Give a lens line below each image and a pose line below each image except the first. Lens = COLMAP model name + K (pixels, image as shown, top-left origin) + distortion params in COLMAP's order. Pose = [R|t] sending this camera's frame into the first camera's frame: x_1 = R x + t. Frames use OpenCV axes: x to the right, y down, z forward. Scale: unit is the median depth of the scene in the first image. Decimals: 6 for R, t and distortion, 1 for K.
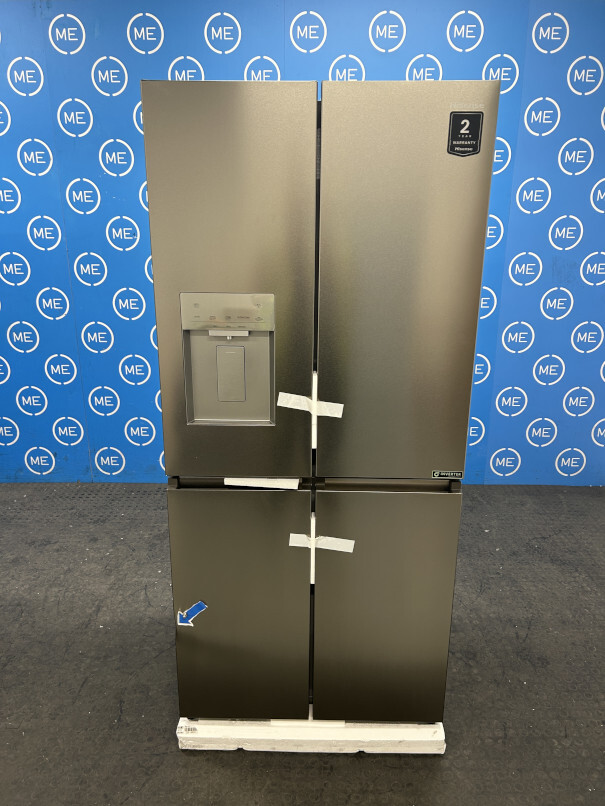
lens RADIAL K [[609.0, 0, 303.8], [0, 609.0, 401.6], [0, 0, 1]] dist [0.049699, -0.042294]
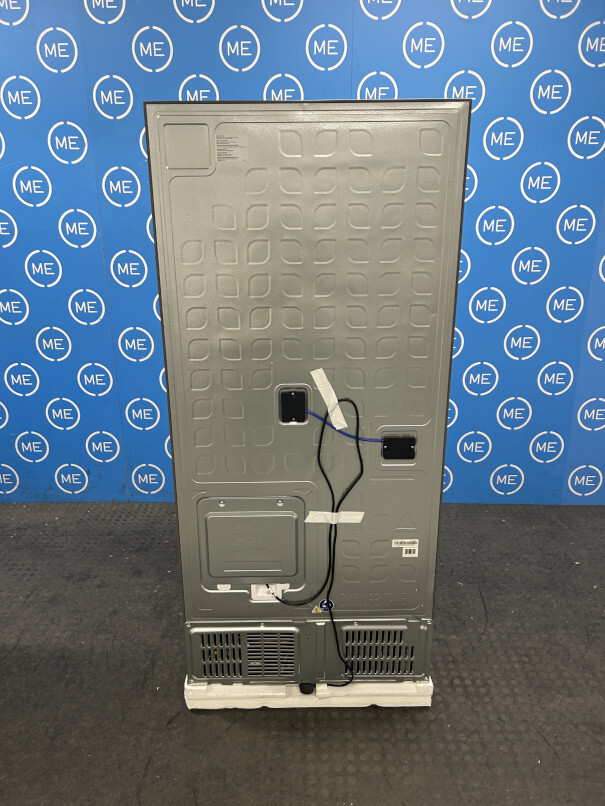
lens RADIAL K [[607.8, 0, 302.5], [0, 607.8, 403.0], [0, 0, 1]] dist [0.058799, -0.056570]
pose [[0.999975, -0.001208, -0.006999, -0.092011], [0.001352, 0.999786, 0.020650, -0.039513], [0.006973, -0.020659, 0.999762, 0.108409]]
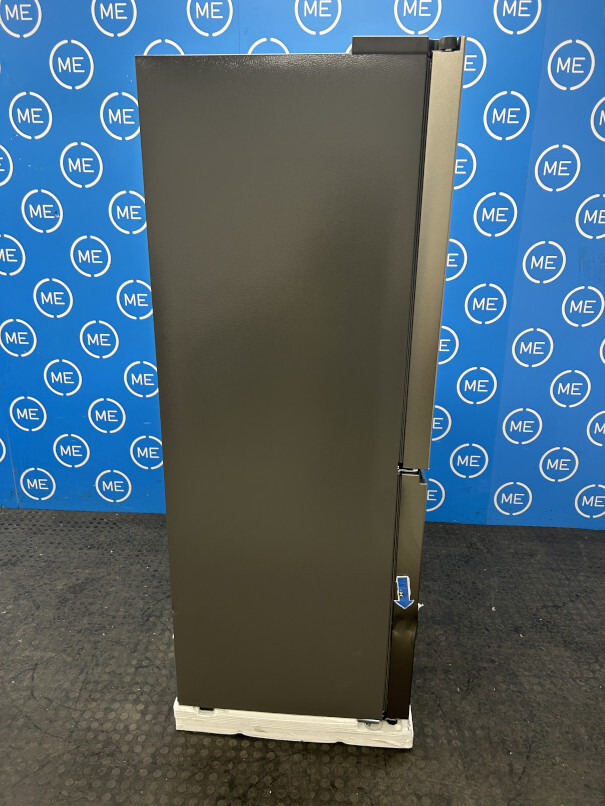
lens RADIAL K [[607.8, 0, 302.5], [0, 607.8, 403.0], [0, 0, 1]] dist [0.058799, -0.056570]
pose [[0.999021, 0.022319, -0.038188, 0.087430], [-0.021338, 0.999436, 0.025913, -0.050374], [0.038745, -0.025073, 0.998935, 0.199838]]
